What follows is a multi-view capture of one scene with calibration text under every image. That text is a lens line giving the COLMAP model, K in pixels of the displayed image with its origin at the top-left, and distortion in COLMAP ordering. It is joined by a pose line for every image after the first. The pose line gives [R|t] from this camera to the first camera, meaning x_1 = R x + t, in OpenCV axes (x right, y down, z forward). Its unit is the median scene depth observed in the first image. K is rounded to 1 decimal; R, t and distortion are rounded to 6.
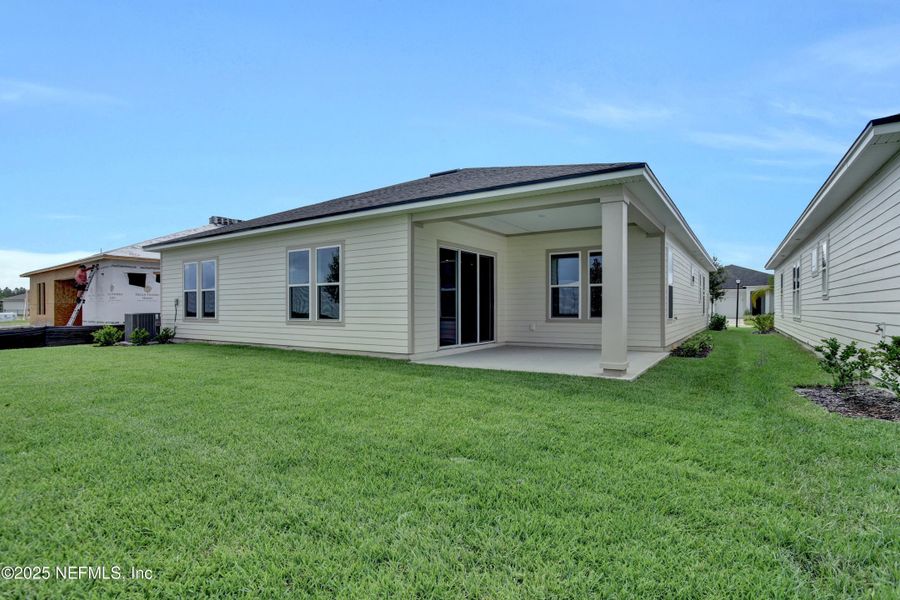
lens RADIAL K [[425.7, 0, 451.4], [0, 425.7, 301.8], [0, 0, 1]] dist [-0.002810, -0.000050]
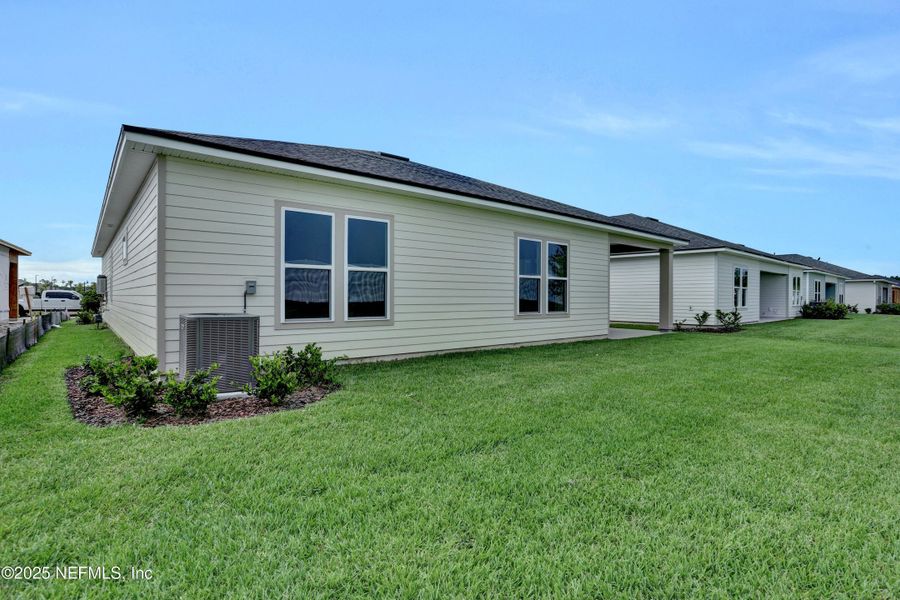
lens RADIAL K [[451.5, 0, 451.3], [0, 451.5, 301.2], [0, 0, 1]] dist [0.043475, 0.002744]
pose [[0.293184, 0.001665, 0.956055, -1.339796], [-0.007901, 0.999969, 0.000682, 0.015768], [-0.956023, -0.007753, 0.293188, 0.855658]]
